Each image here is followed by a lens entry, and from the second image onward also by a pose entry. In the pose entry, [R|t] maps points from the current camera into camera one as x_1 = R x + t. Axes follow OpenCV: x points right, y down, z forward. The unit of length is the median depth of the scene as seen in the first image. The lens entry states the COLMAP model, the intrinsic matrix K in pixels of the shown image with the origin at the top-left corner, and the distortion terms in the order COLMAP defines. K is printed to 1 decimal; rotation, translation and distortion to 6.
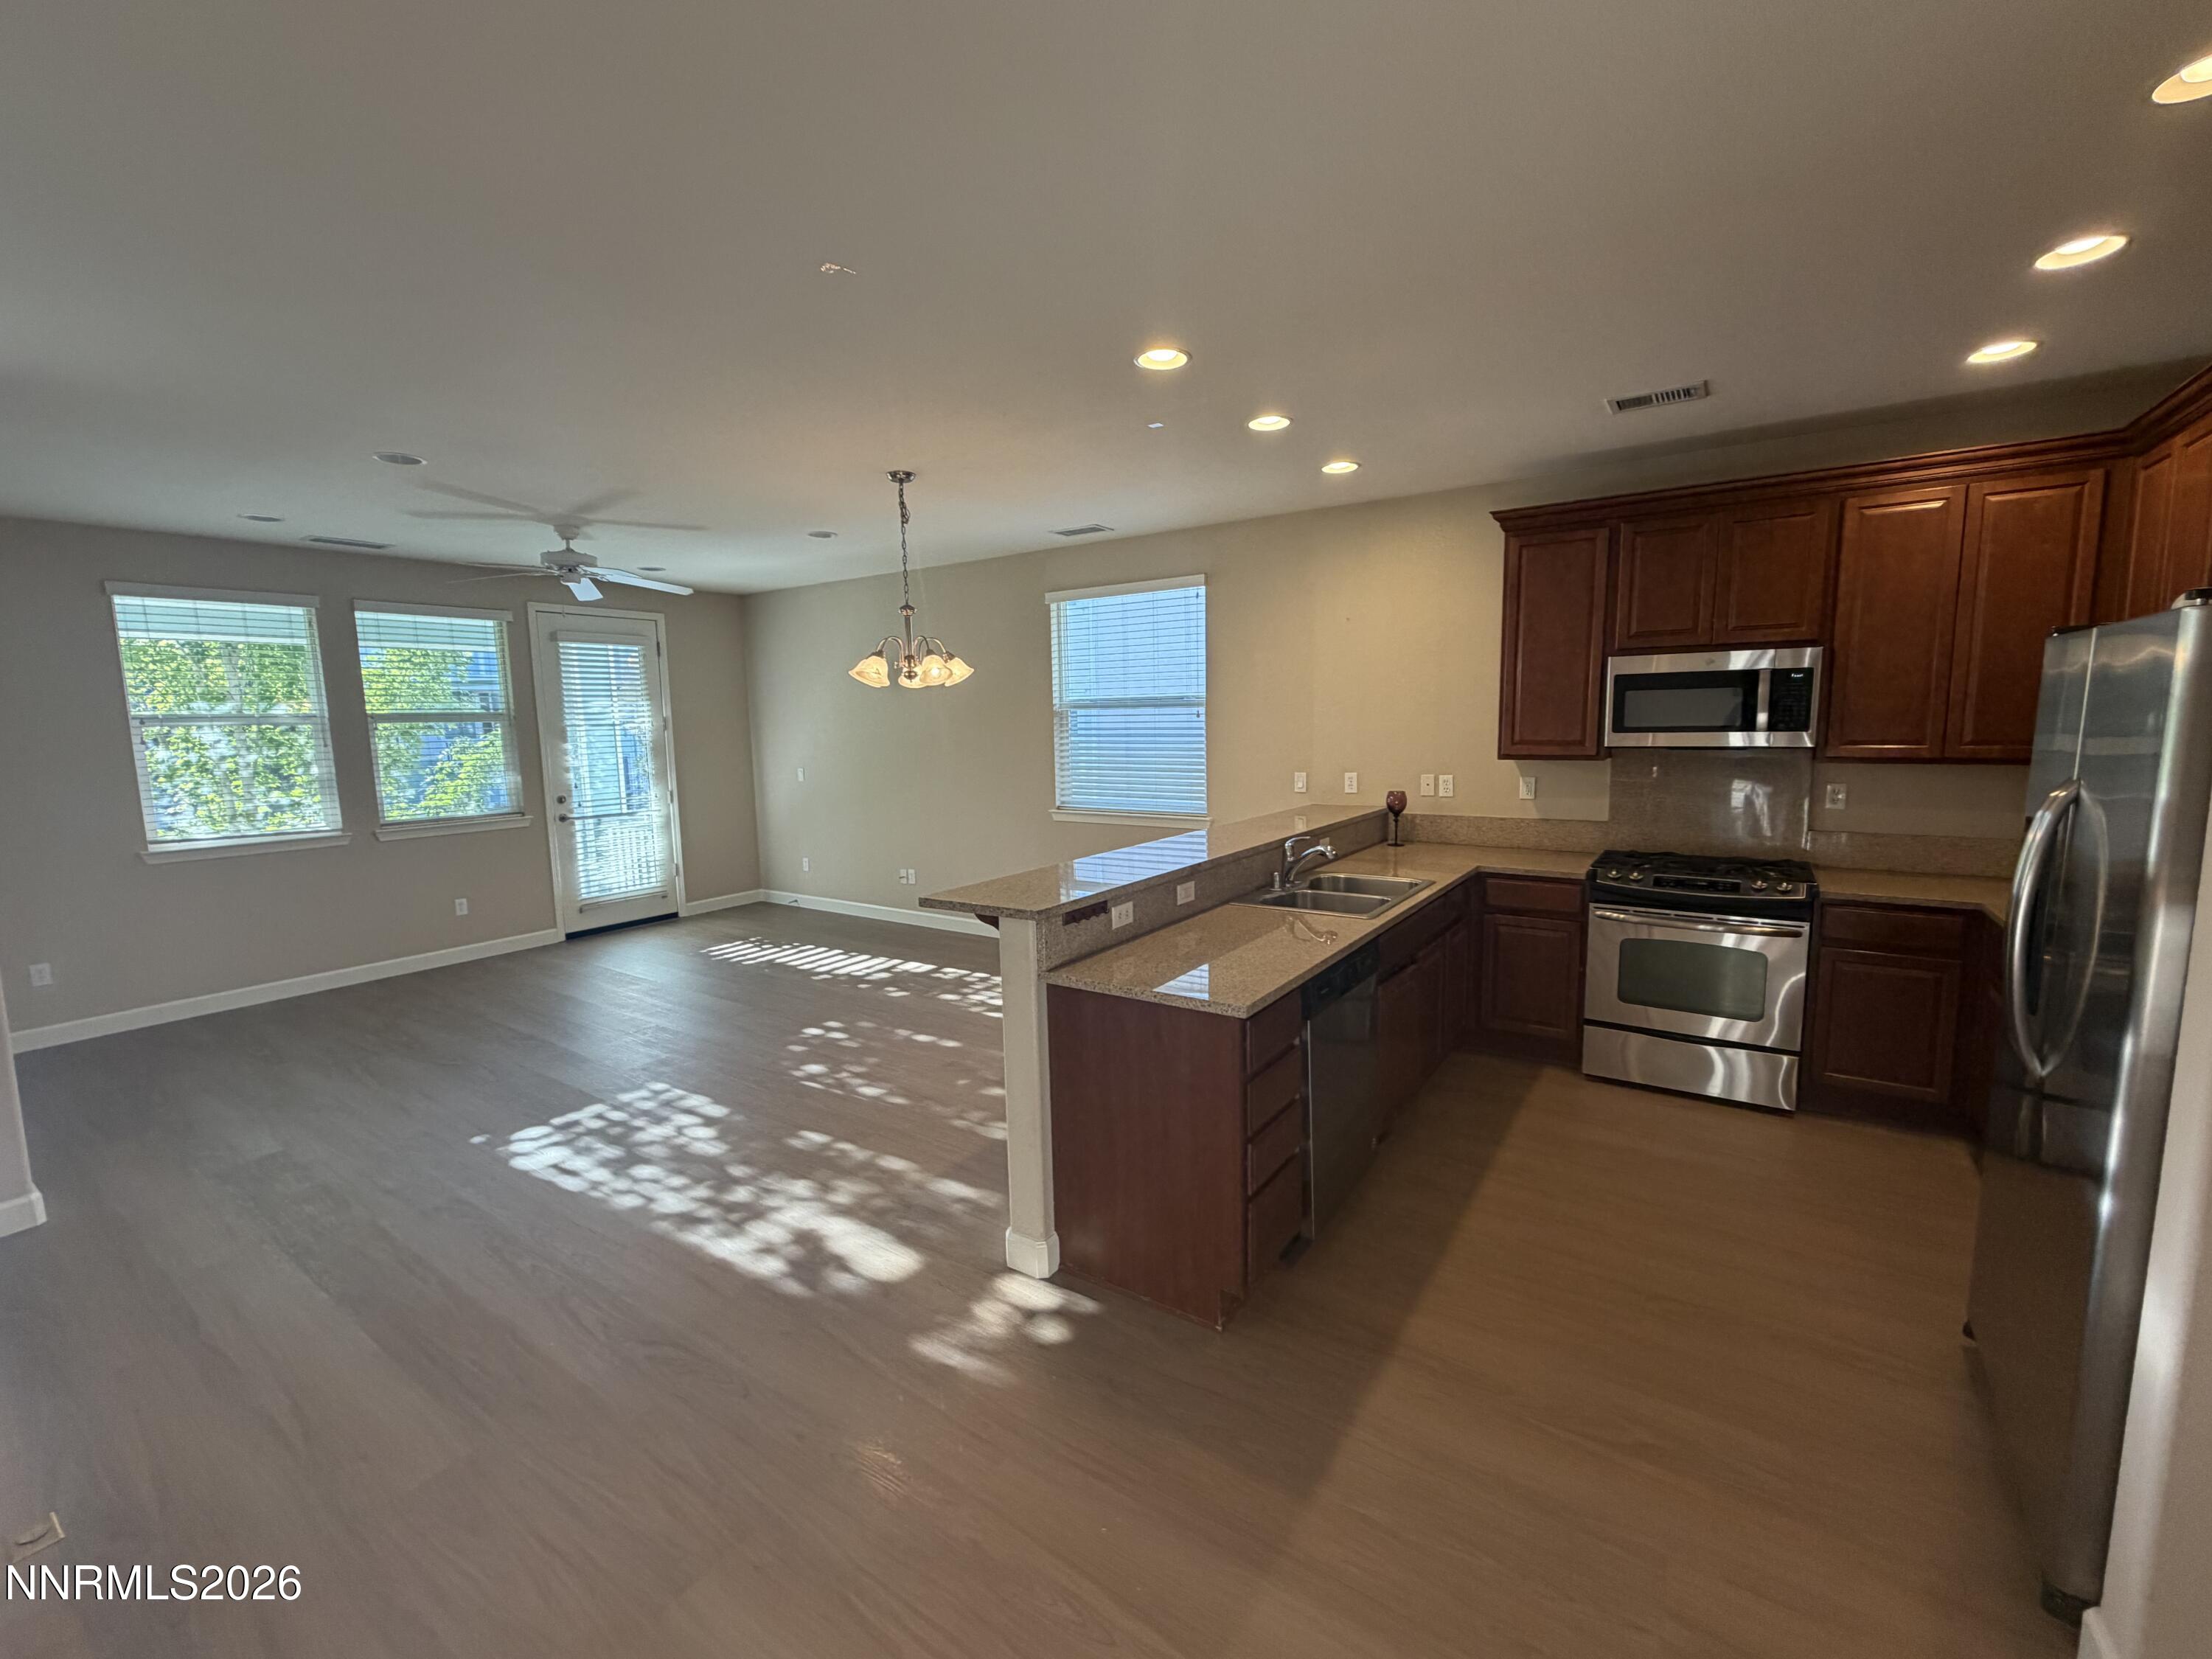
lens RADIAL K [[908.1, 0, 1113.6], [0, 908.1, 829.4], [0, 0, 1]] dist [-0.000390, 0.000344]
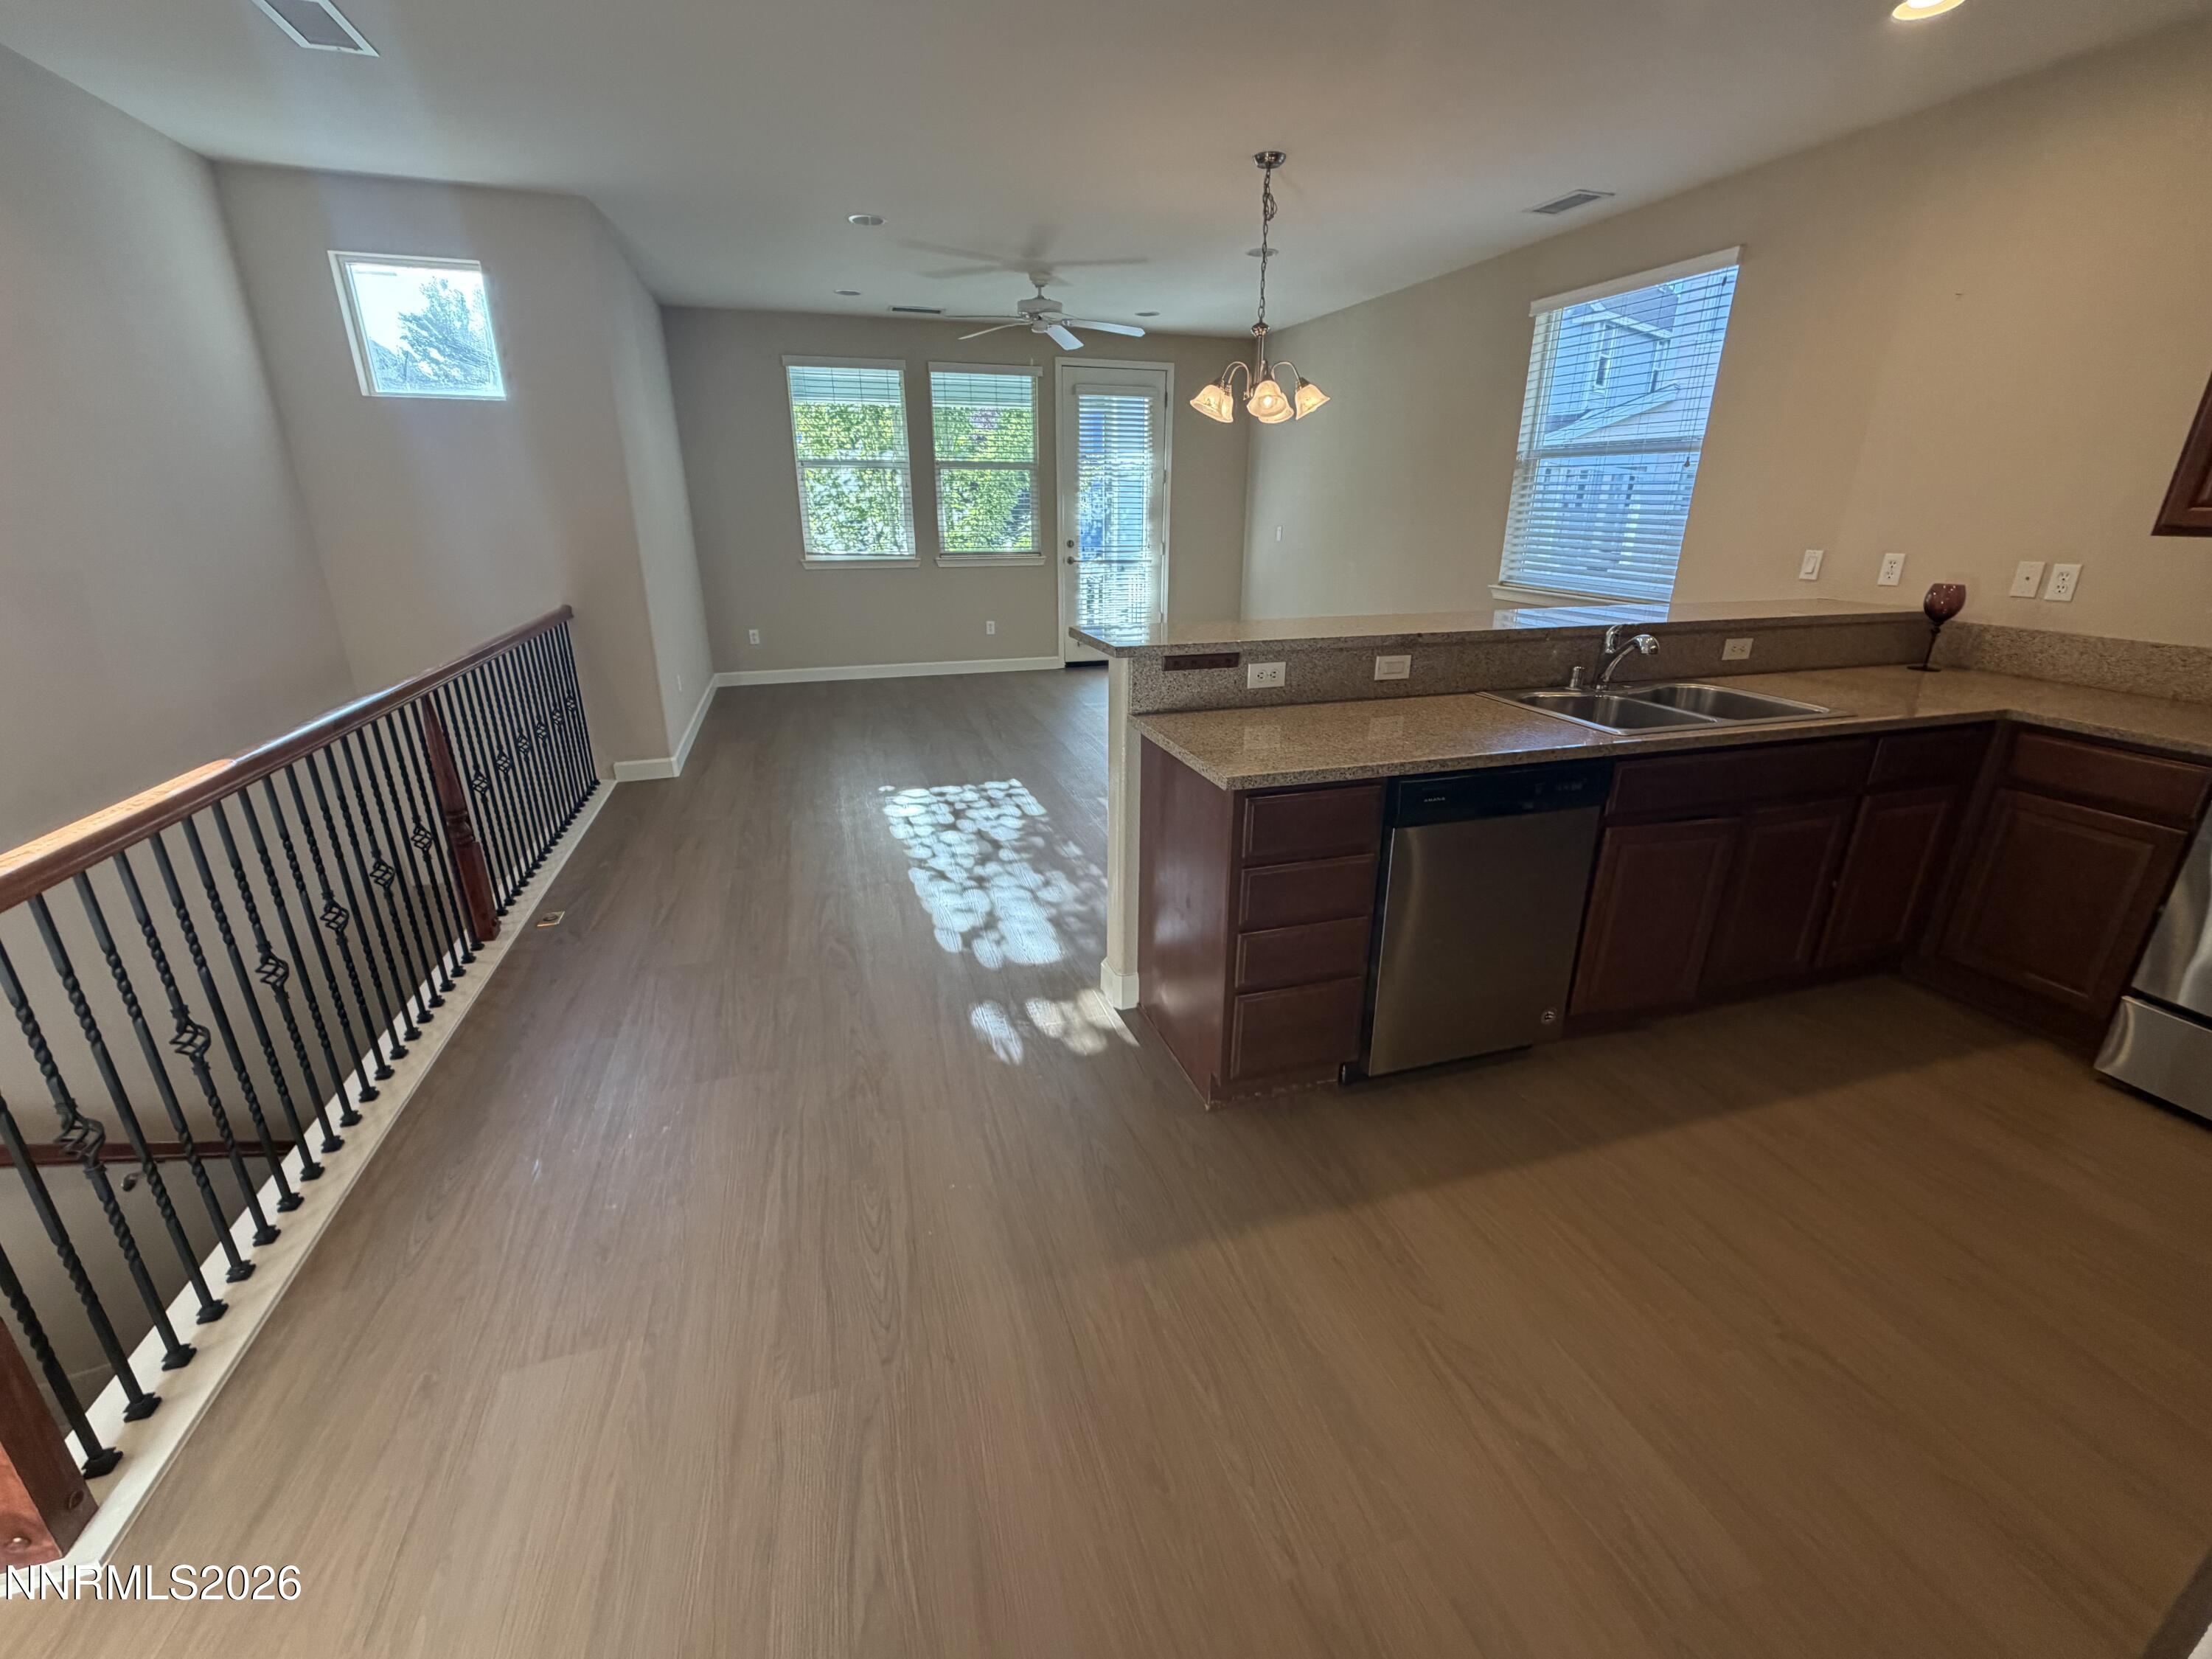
lens RADIAL K [[908.1, 0, 1116.1], [0, 908.1, 831.8], [0, 0, 1]] dist [-0.000390, 0.000344]
pose [[0.785474, 0.235308, -0.572417, 0.306118], [-0.095345, 0.959868, 0.263747, 0.015118], [0.611507, -0.152589, 0.776386, 0.137793]]
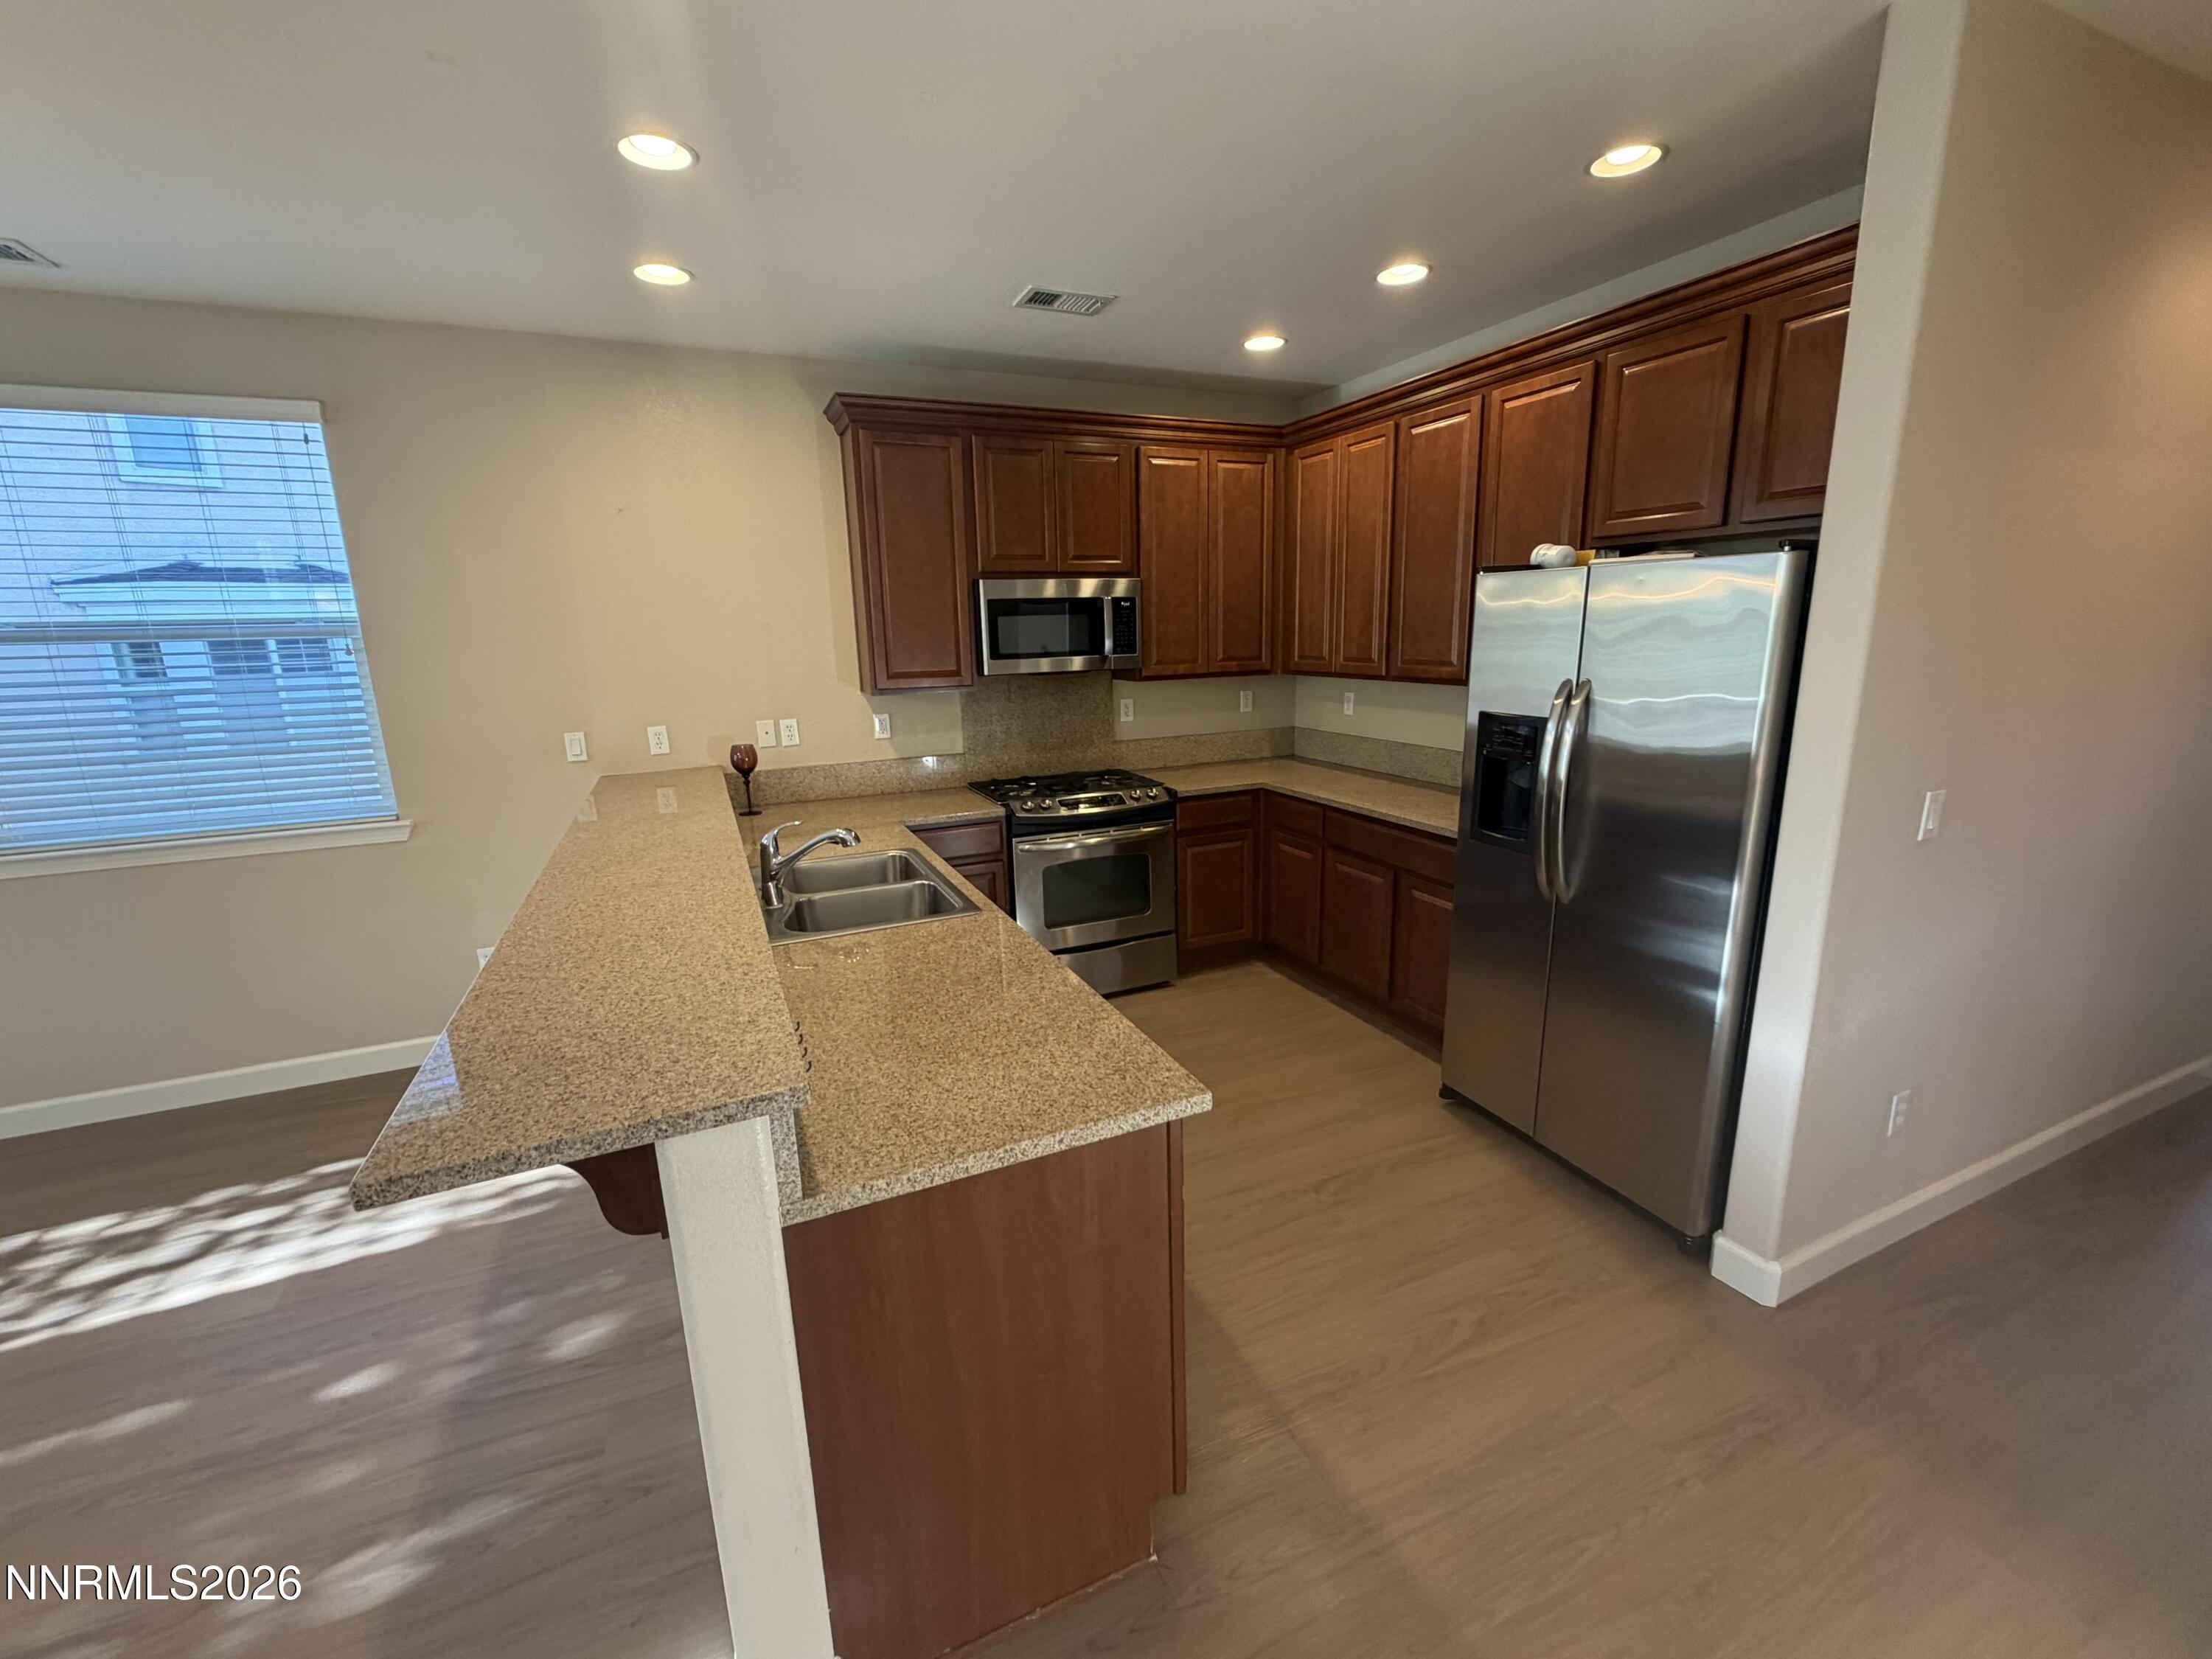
lens RADIAL K [[908.1, 0, 1105.6], [0, 908.1, 827.1], [0, 0, 1]] dist [-0.000390, 0.000344]
pose [[0.529628, -0.178550, 0.829225, -0.213672], [0.121025, 0.983499, 0.134469, -0.047256], [-0.839552, 0.029138, 0.542498, 0.380154]]
